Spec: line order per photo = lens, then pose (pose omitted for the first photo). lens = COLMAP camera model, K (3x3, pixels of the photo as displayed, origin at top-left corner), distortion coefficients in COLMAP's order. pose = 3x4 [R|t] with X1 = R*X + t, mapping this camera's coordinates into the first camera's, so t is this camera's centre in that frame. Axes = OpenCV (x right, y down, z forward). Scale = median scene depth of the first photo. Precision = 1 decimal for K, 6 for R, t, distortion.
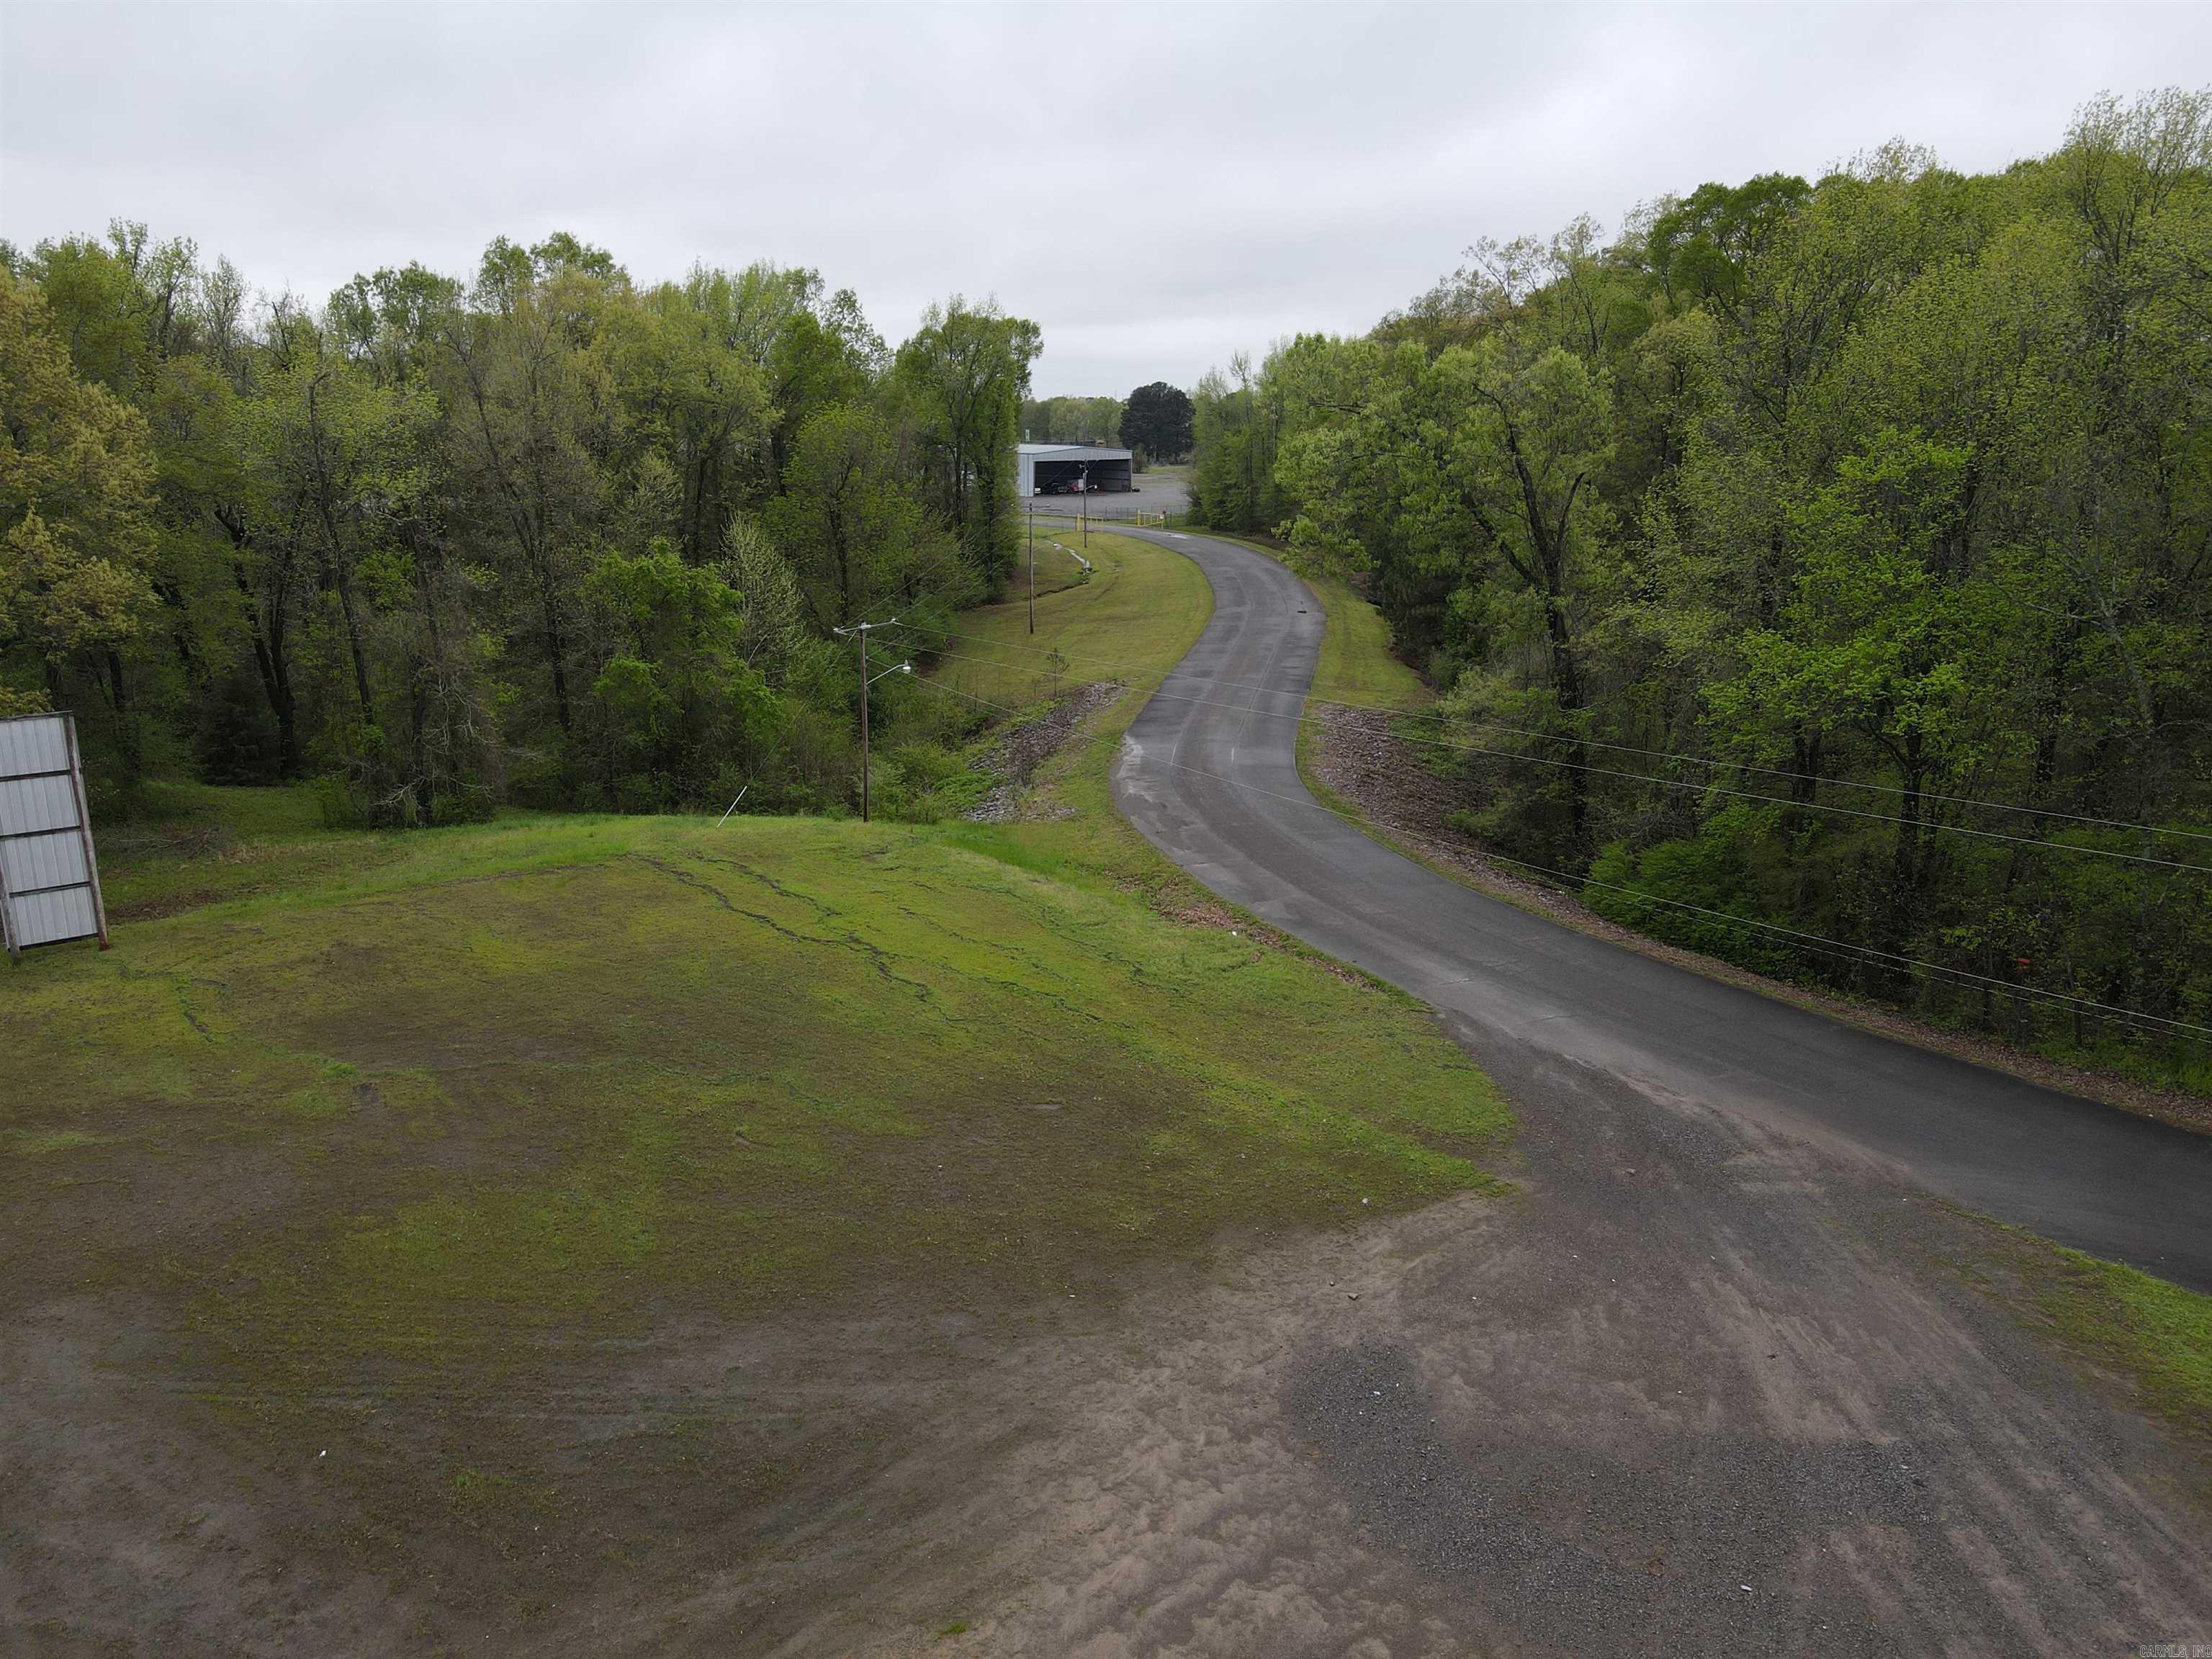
lens RADIAL K [[1626.3, 0, 1108.8], [0, 1626.3, 841.1], [0, 0, 1]] dist [0.005498, 0.020247]
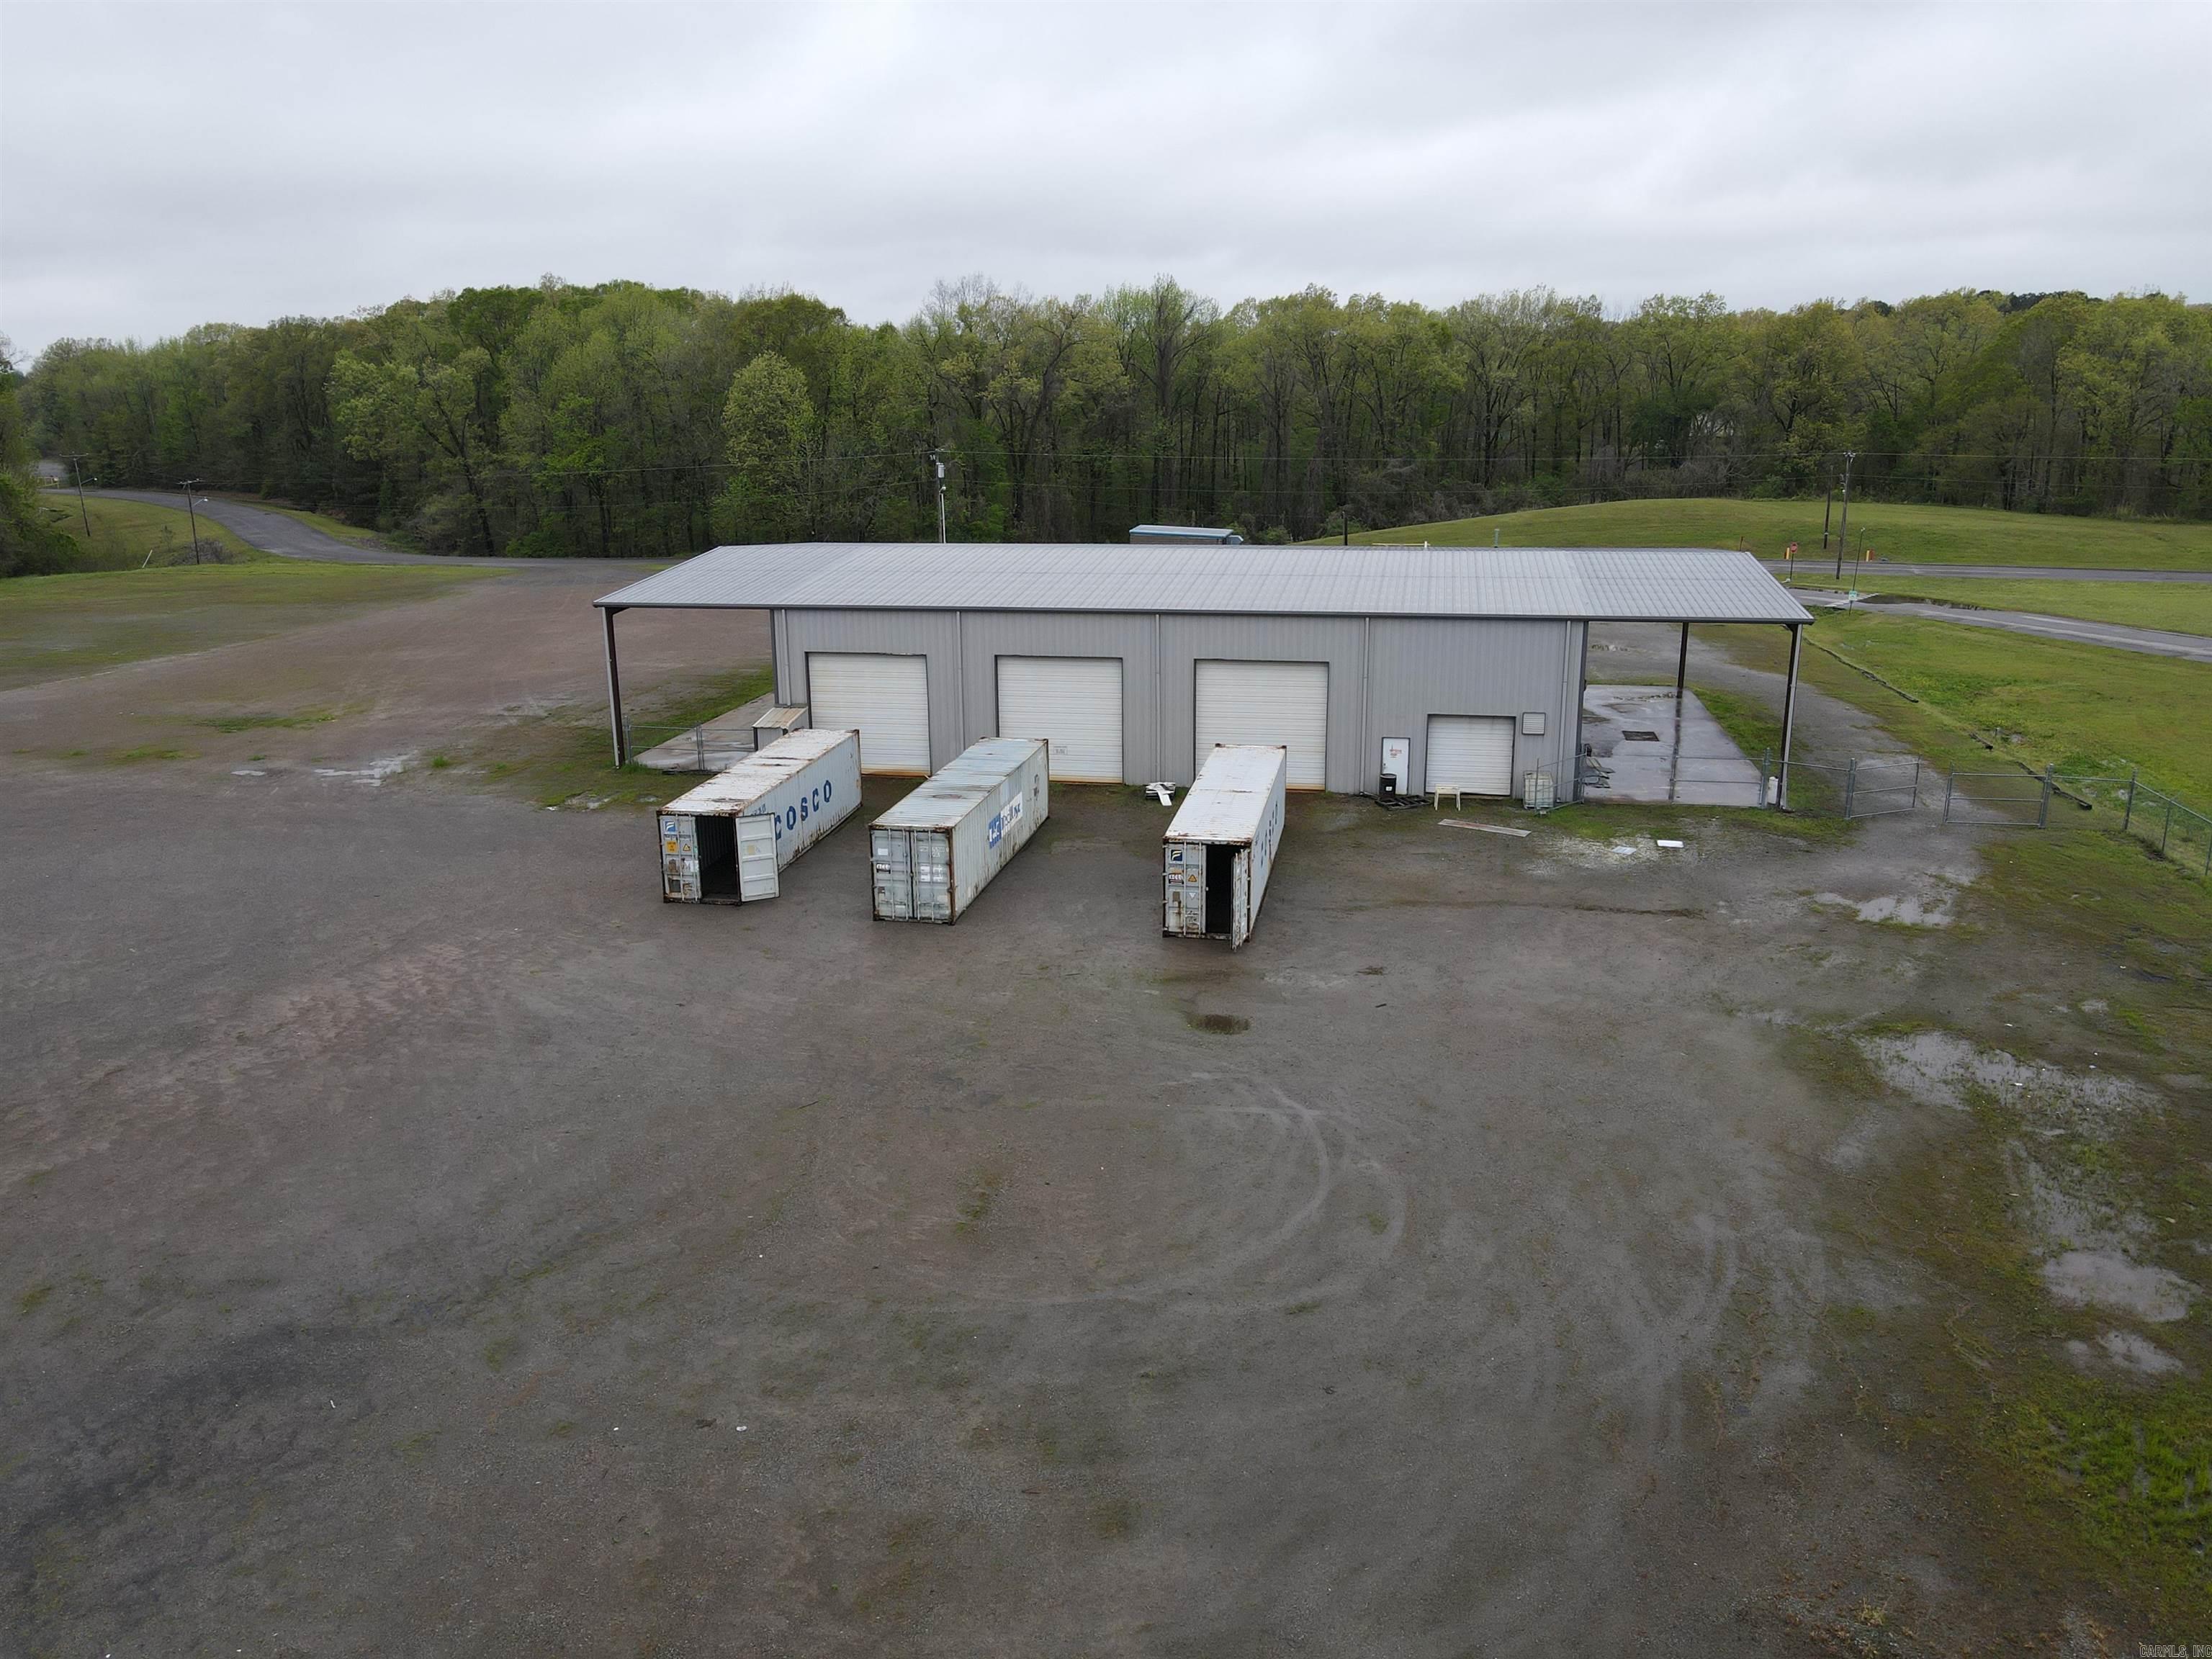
lens RADIAL K [[1626.3, 0, 1094.8], [0, 1626.3, 825.4], [0, 0, 1]] dist [0.005498, 0.020247]
pose [[0.744624, -0.184733, 0.641411, -0.366919], [0.185108, 0.980399, 0.067469, 0.209997], [-0.641303, 0.068491, 0.764225, -0.779171]]
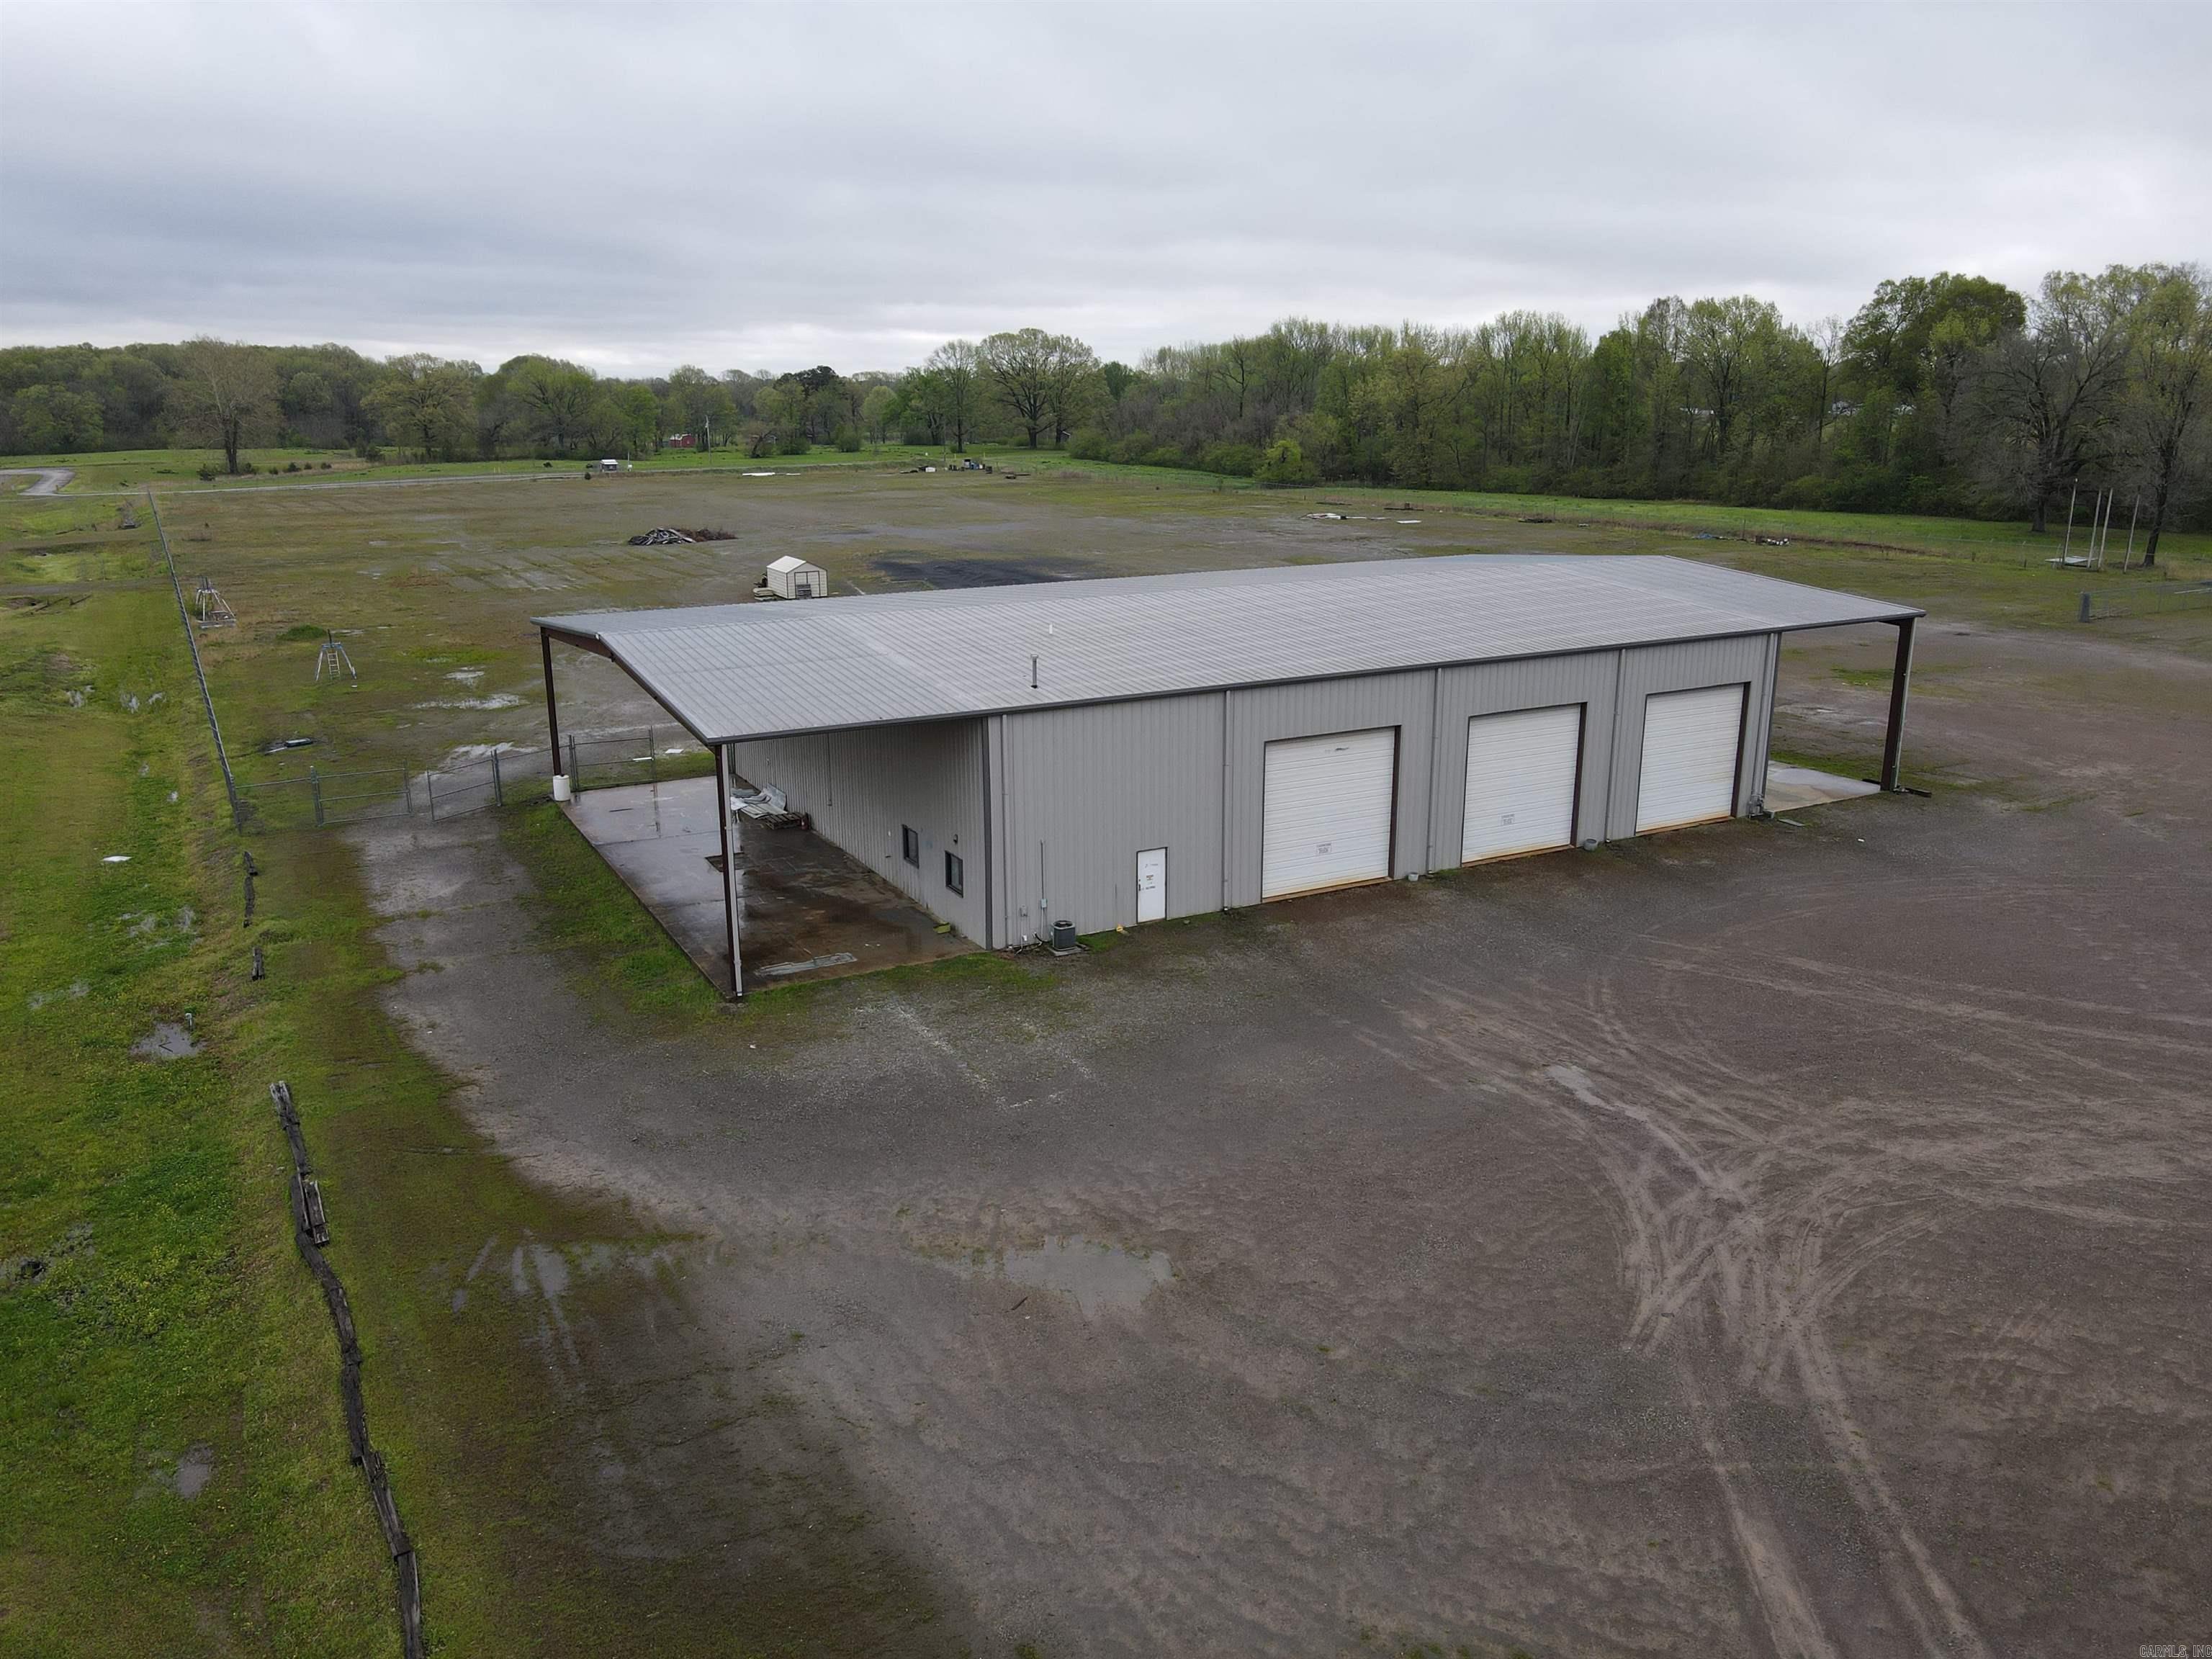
lens RADIAL K [[1626.3, 0, 1091.4], [0, 1626.3, 831.0], [0, 0, 1]] dist [0.005498, 0.020247]
pose [[-0.154891, 0.260125, -0.953071, 0.443204], [-0.249279, 0.923207, 0.292487, 0.106955], [0.955965, 0.282884, -0.078153, -0.393438]]
